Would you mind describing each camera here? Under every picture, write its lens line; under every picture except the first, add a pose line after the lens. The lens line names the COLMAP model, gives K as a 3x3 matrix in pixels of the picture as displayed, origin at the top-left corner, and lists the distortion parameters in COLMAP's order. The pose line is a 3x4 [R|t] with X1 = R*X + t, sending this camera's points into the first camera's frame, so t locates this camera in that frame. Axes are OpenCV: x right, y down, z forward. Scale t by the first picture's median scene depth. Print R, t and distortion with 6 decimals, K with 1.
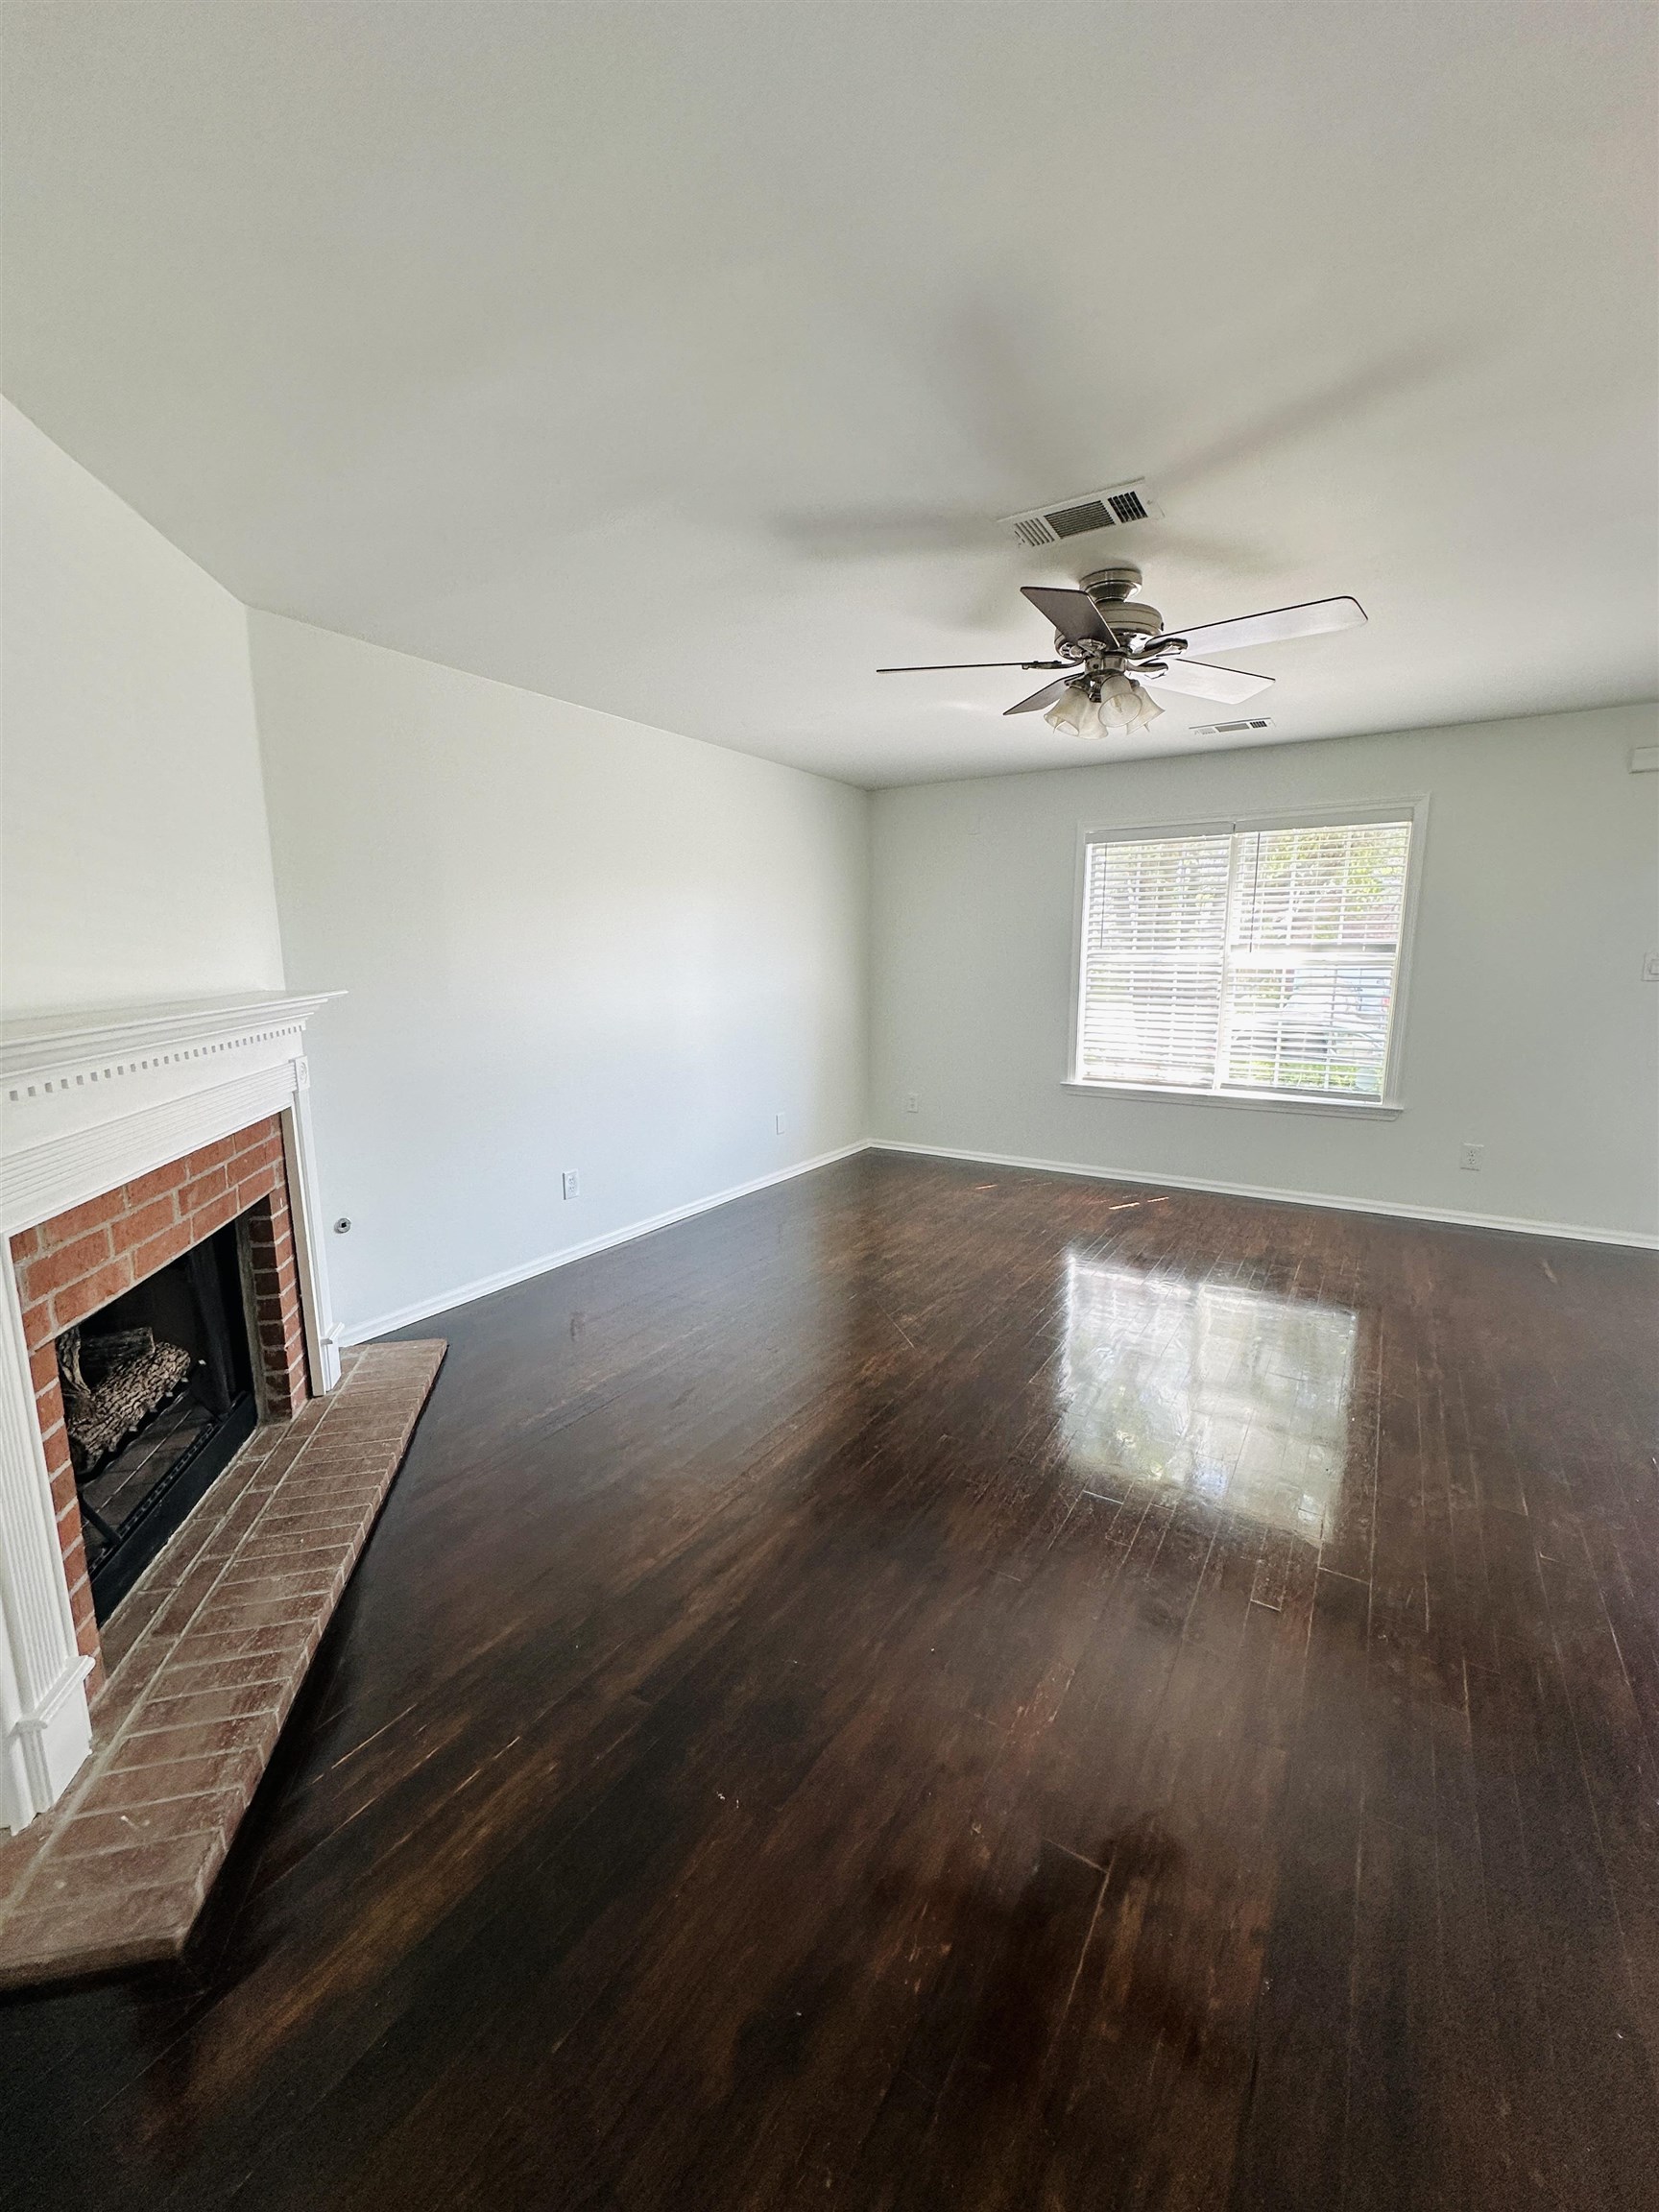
lens RADIAL K [[875.7, 0, 815.2], [0, 875.7, 1102.4], [0, 0, 1]] dist [0.000062, 0.000804]
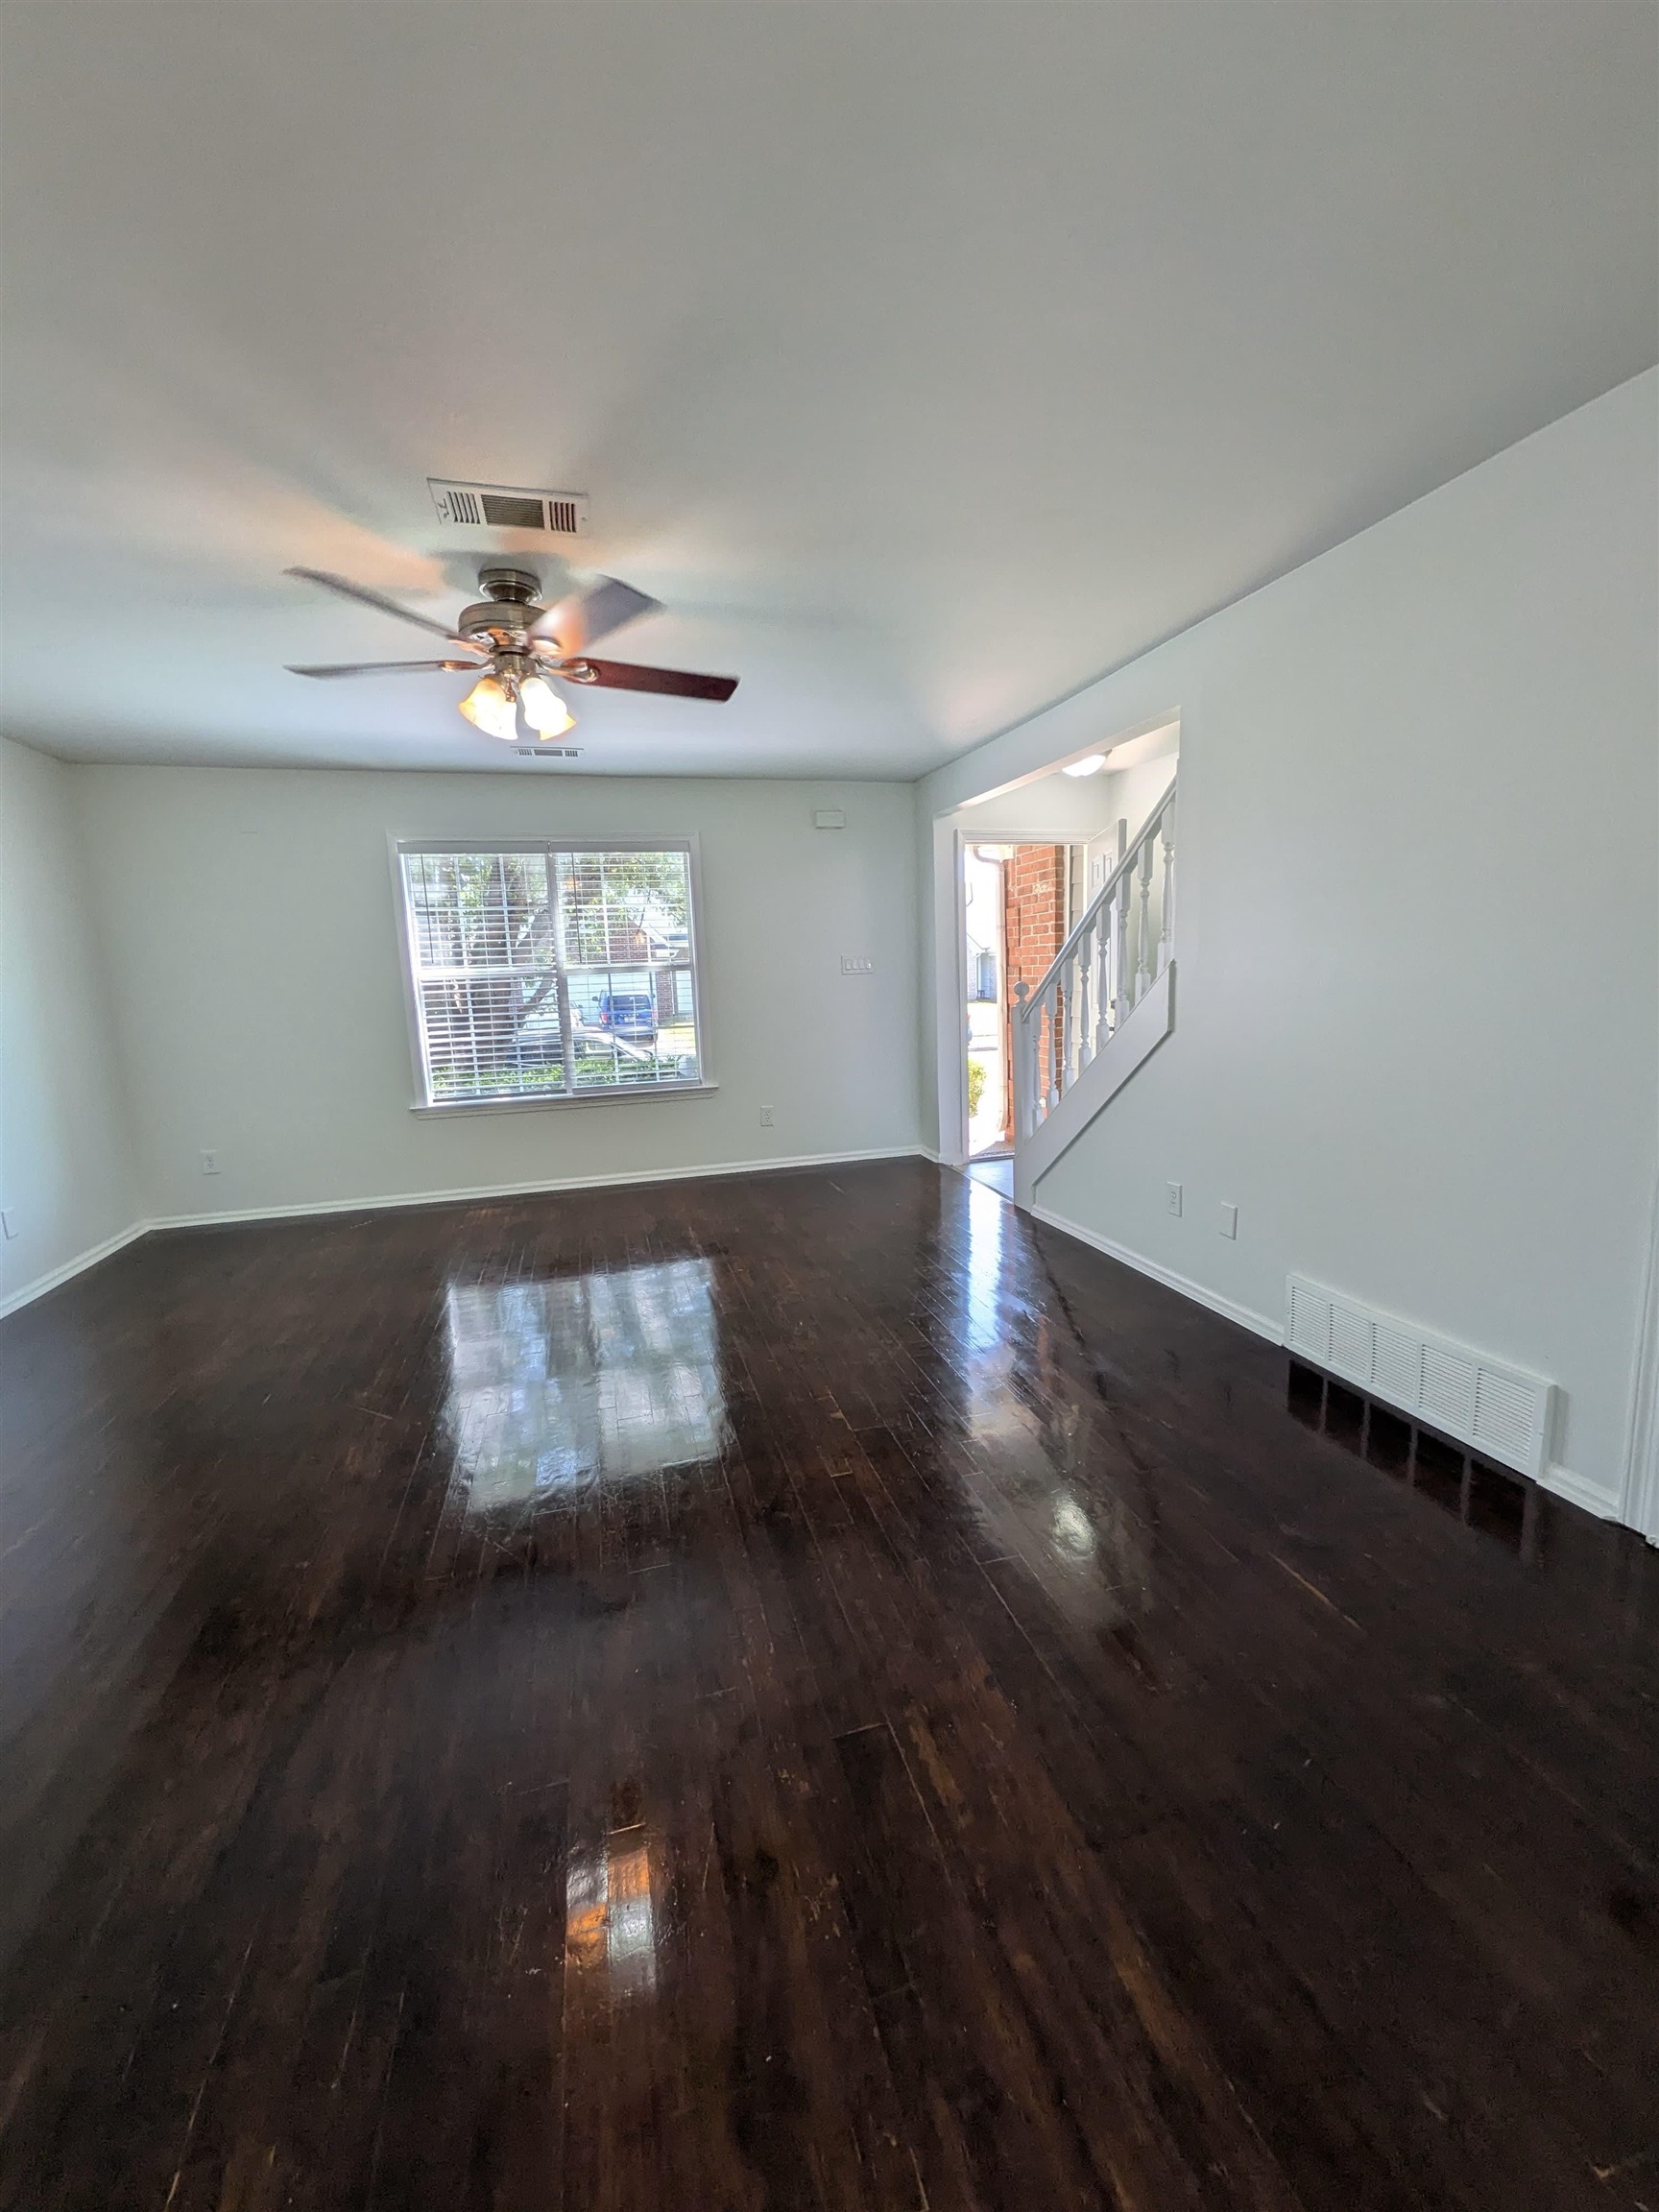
lens RADIAL K [[875.7, 0, 815.2], [0, 875.7, 1102.4], [0, 0, 1]] dist [0.000062, 0.000804]
pose [[0.670348, -0.135841, 0.729507, -0.145799], [0.159333, 0.986520, 0.037288, 0.007073], [-0.724739, 0.091238, 0.682956, 0.068649]]
